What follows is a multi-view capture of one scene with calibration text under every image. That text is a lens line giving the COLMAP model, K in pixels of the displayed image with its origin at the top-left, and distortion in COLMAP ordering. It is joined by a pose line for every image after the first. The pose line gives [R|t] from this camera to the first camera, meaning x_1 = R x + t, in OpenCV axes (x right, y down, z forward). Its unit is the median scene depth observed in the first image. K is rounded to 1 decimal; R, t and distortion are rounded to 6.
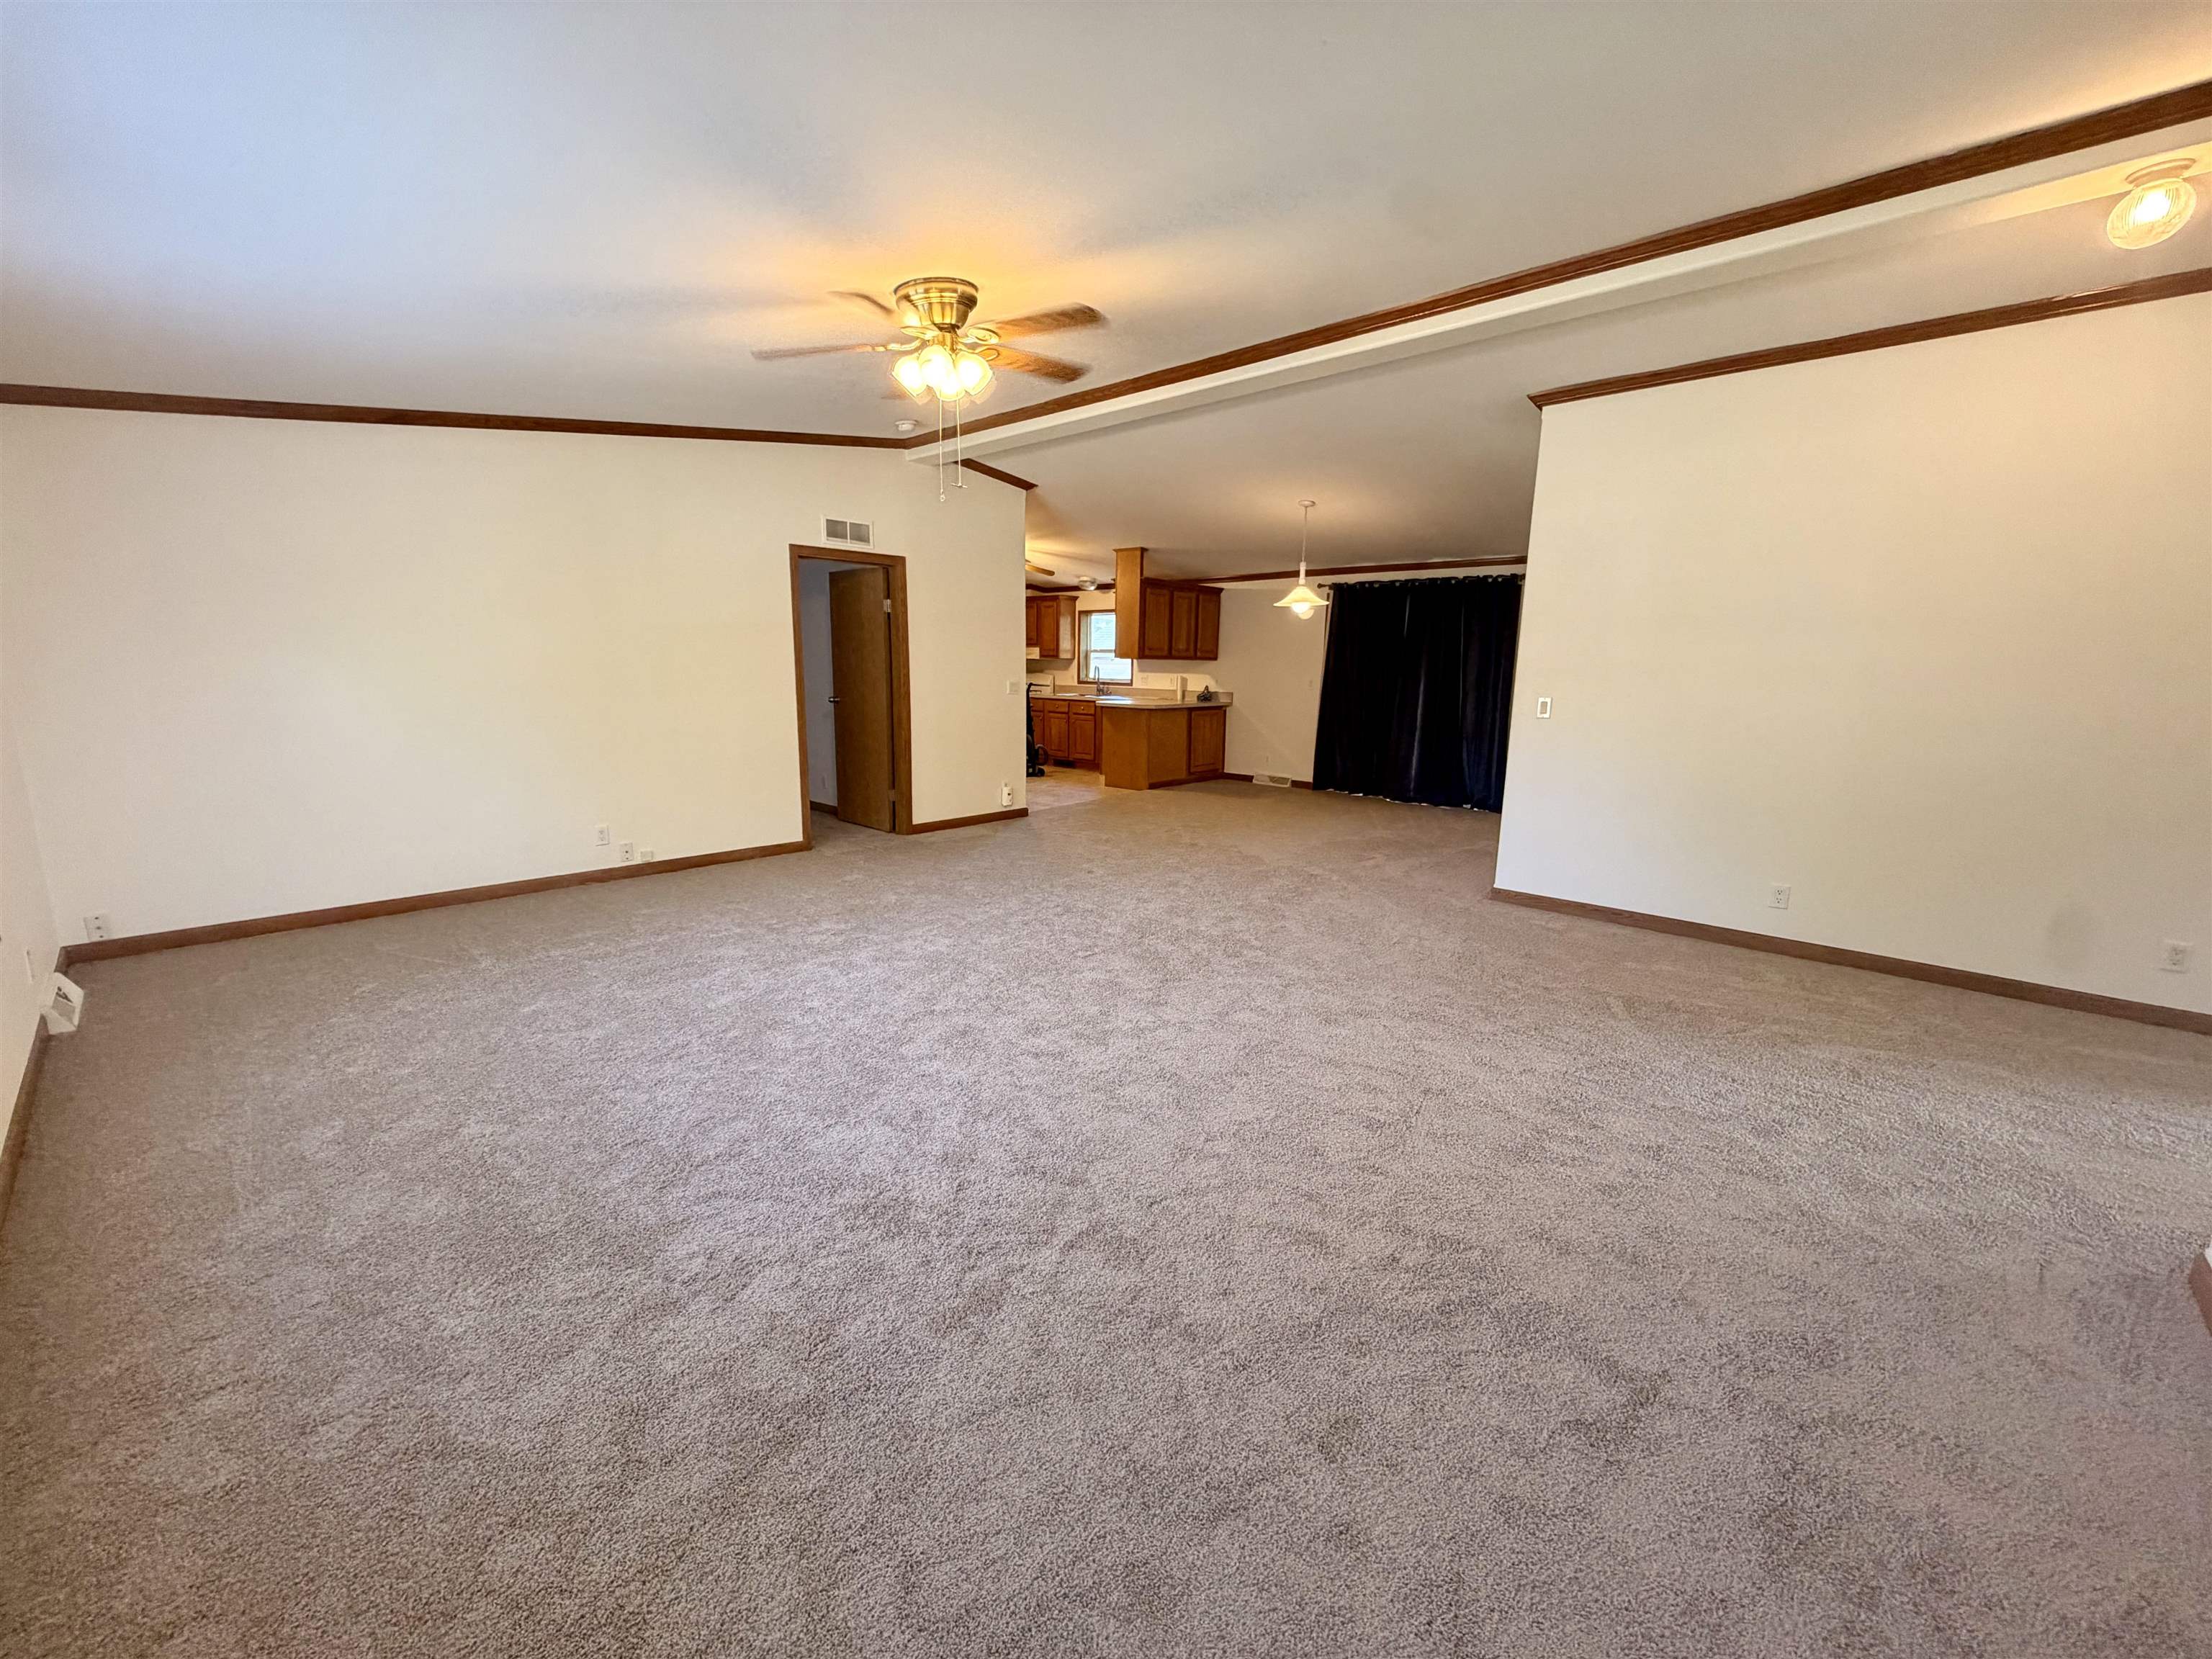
lens RADIAL K [[881.1, 0, 1108.3], [0, 881.1, 832.5], [0, 0, 1]] dist [-0.000990, 0.001219]
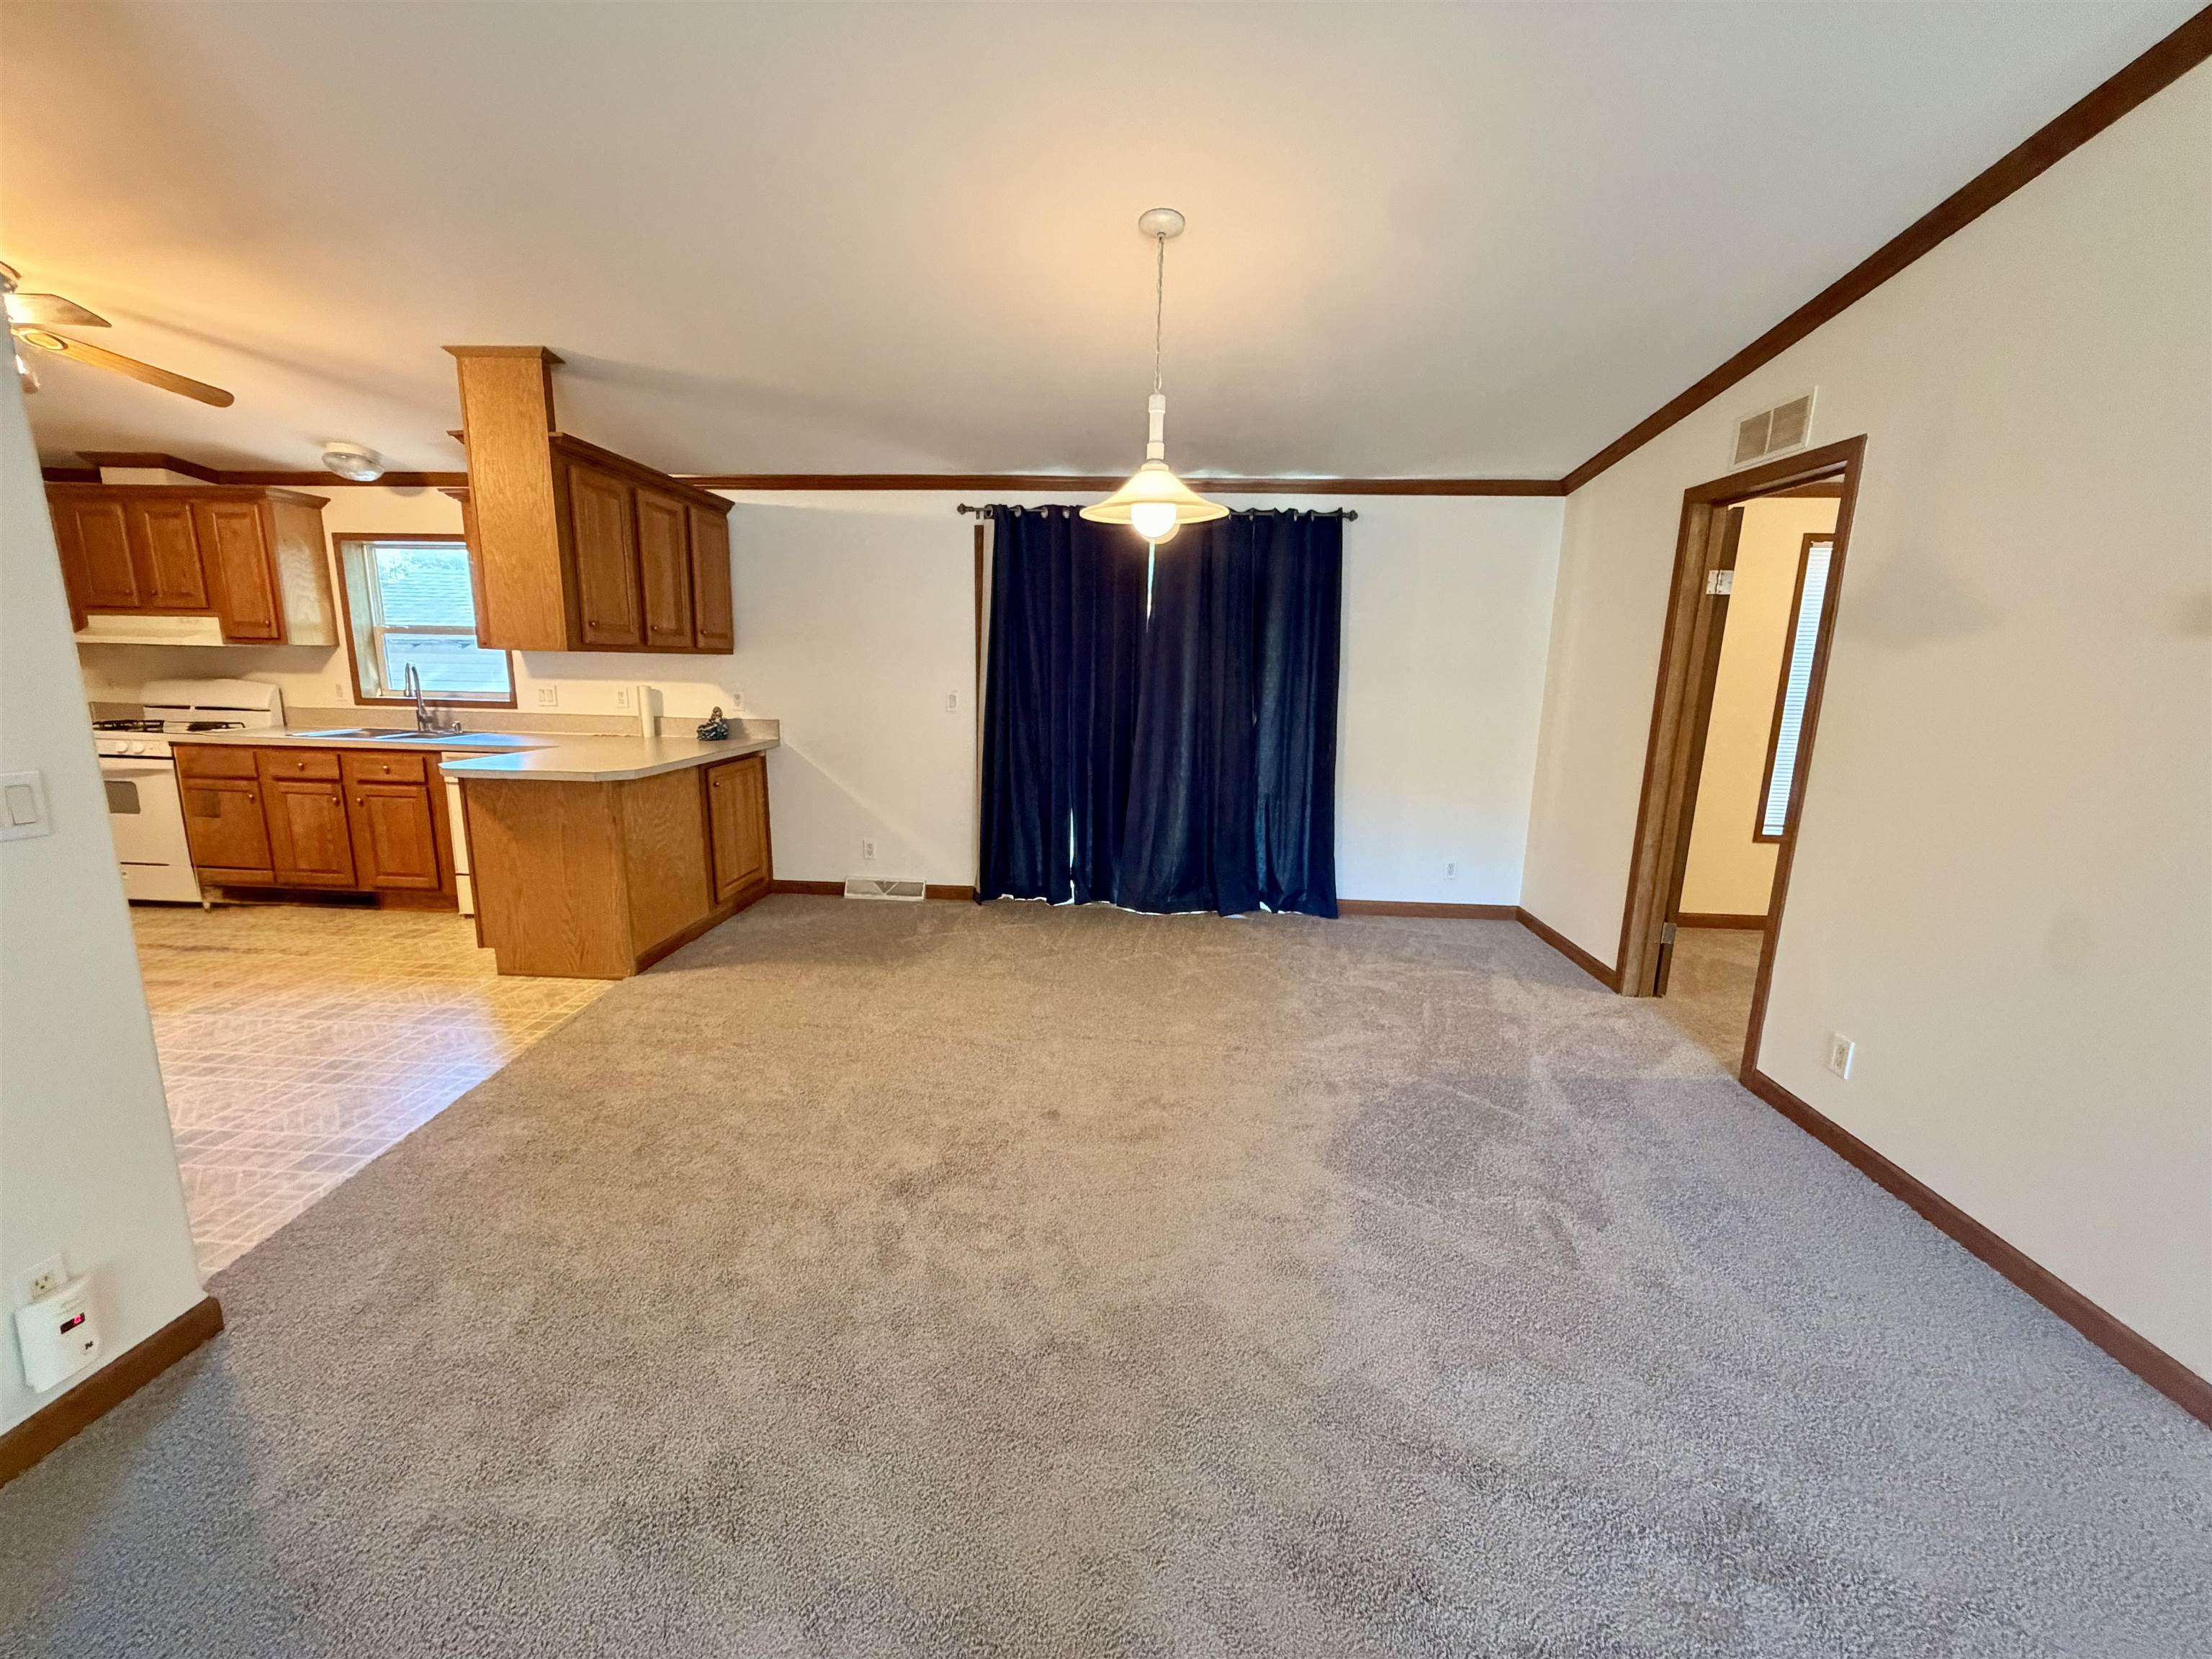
lens RADIAL K [[881.1, 0, 1099.5], [0, 881.1, 827.8], [0, 0, 1]] dist [-0.000990, 0.001219]
pose [[0.776282, -0.115639, 0.619688, -0.029906], [0.111505, 0.992719, 0.045568, -0.099846], [-0.620445, 0.033725, 0.783524, 0.496917]]
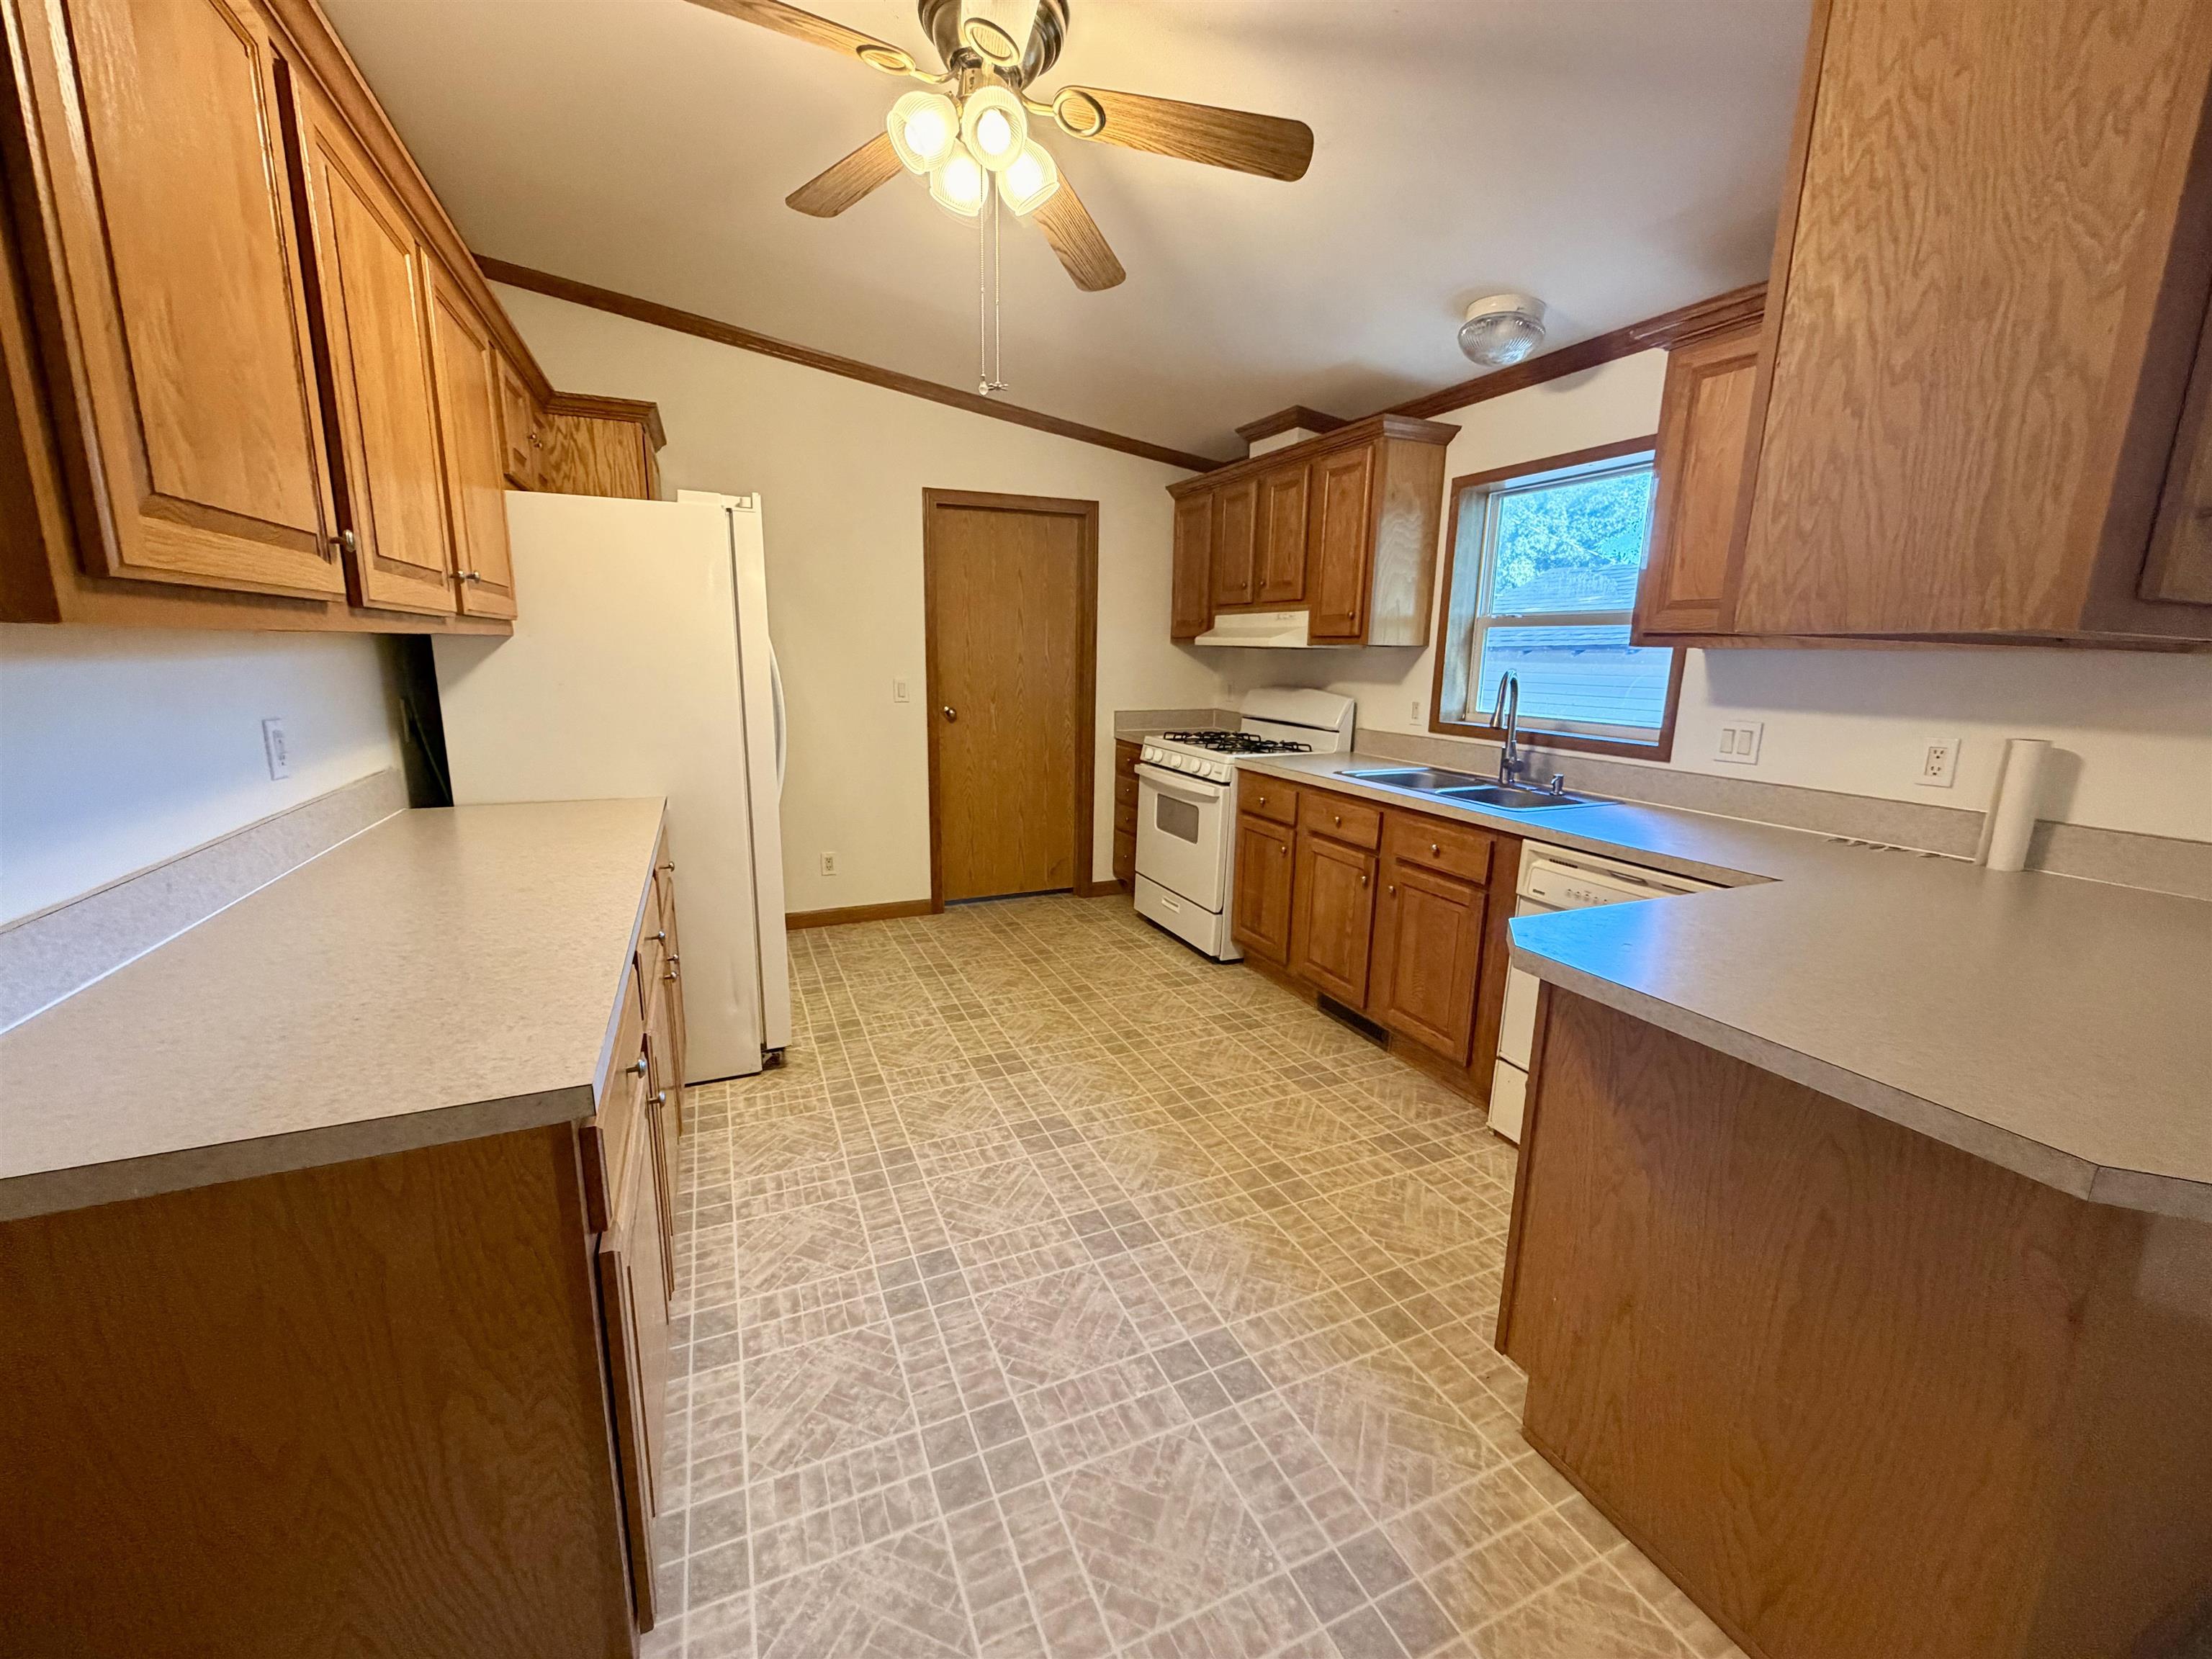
lens RADIAL K [[881.1, 0, 1095.7], [0, 881.1, 826.5], [0, 0, 1]] dist [-0.000990, 0.001219]
pose [[0.914441, 0.084084, -0.395888, -0.019697], [-0.084282, 0.996298, 0.016929, -0.150994], [0.395846, 0.017886, 0.918143, 0.779145]]
